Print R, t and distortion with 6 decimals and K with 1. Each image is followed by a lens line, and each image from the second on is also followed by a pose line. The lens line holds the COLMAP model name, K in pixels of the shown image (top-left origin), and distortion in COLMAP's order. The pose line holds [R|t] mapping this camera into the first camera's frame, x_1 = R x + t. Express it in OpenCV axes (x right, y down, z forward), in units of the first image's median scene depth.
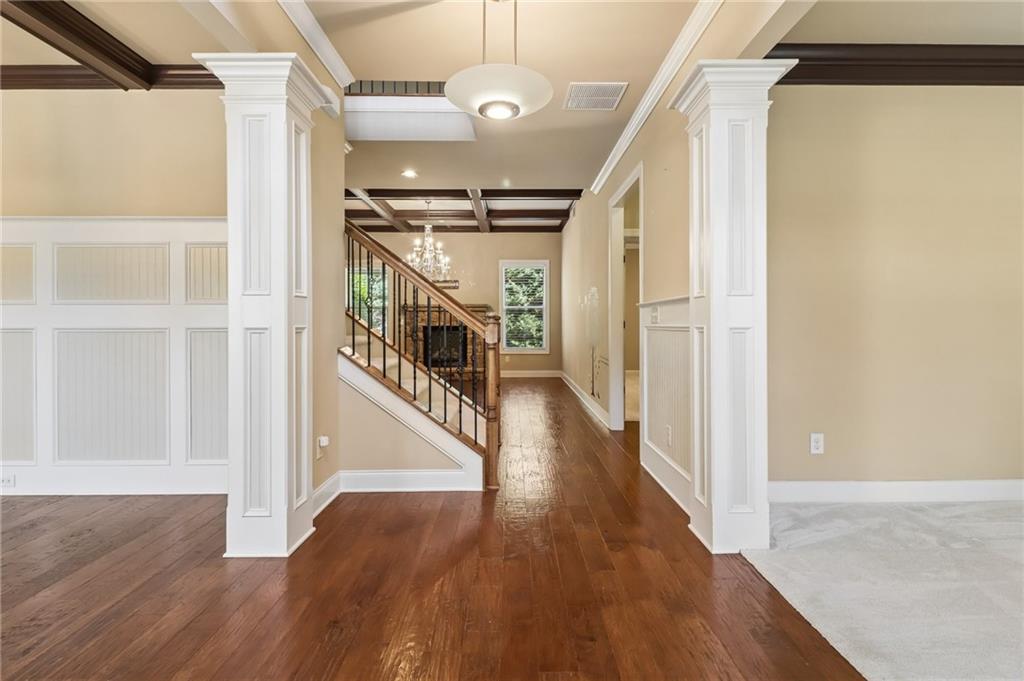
lens RADIAL K [[472.3, 0, 521.3], [0, 472.3, 322.3], [0, 0, 1]] dist [0.005861, 0.000029]
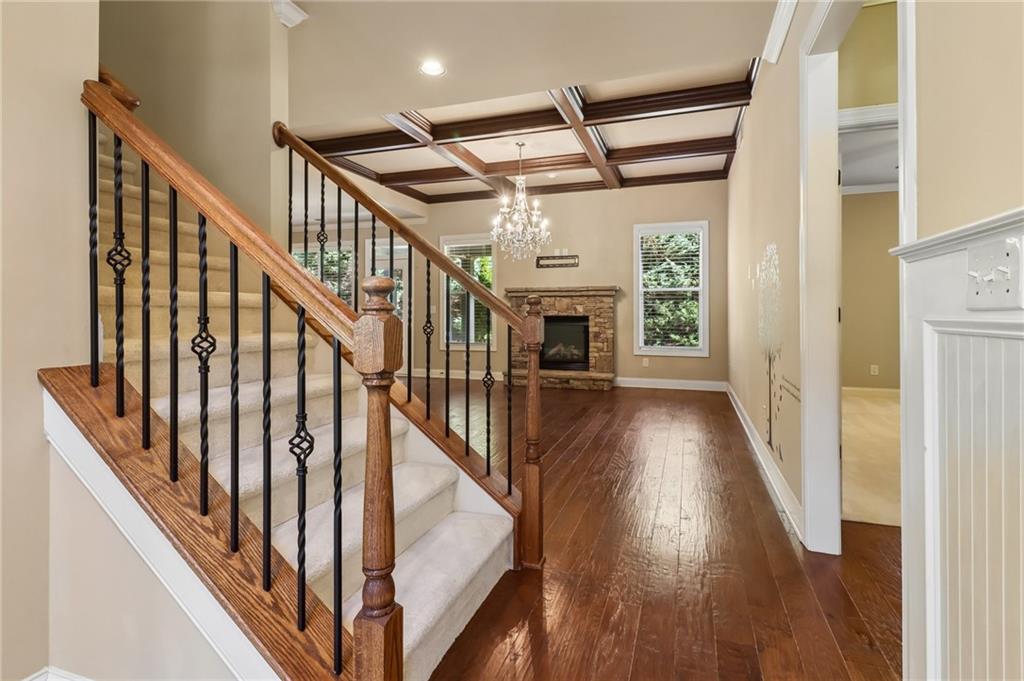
lens RADIAL K [[493.7, 0, 516.3], [0, 493.7, 309.0], [0, 0, 1]] dist [0.000795, -0.000216]
pose [[0.937590, -0.002351, -0.347734, 0.051590], [0.000222, 0.999981, -0.006164, 0.001894], [0.347742, 0.005702, 0.937573, 0.250141]]
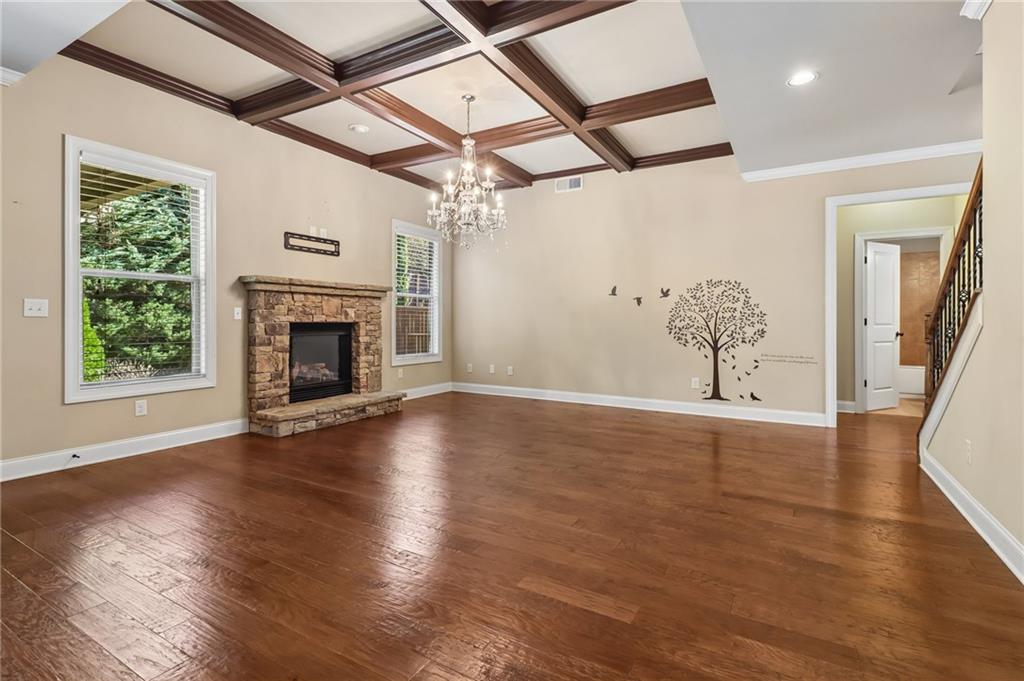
lens RADIAL K [[472.3, 0, 521.3], [0, 472.3, 322.3], [0, 0, 1]] dist [0.005861, 0.000029]
pose [[0.509181, -0.000110, 0.860659, -0.552065], [-0.008115, 0.999955, 0.004928, 0.003534], [-0.860621, -0.009493, 0.509157, 0.573007]]
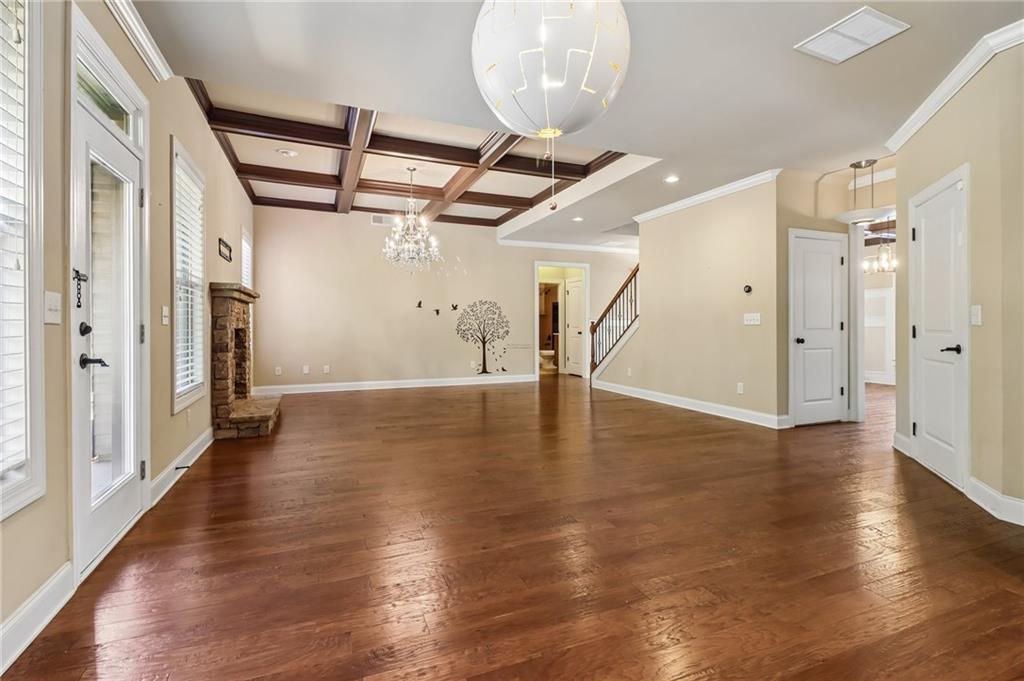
lens RADIAL K [[472.3, 0, 521.3], [0, 472.3, 322.3], [0, 0, 1]] dist [0.005861, 0.000029]
pose [[-0.380136, 0.006340, 0.924909, -0.845929], [-0.004792, 0.999950, -0.008824, 0.004250], [-0.924918, -0.007786, -0.380086, 0.964961]]
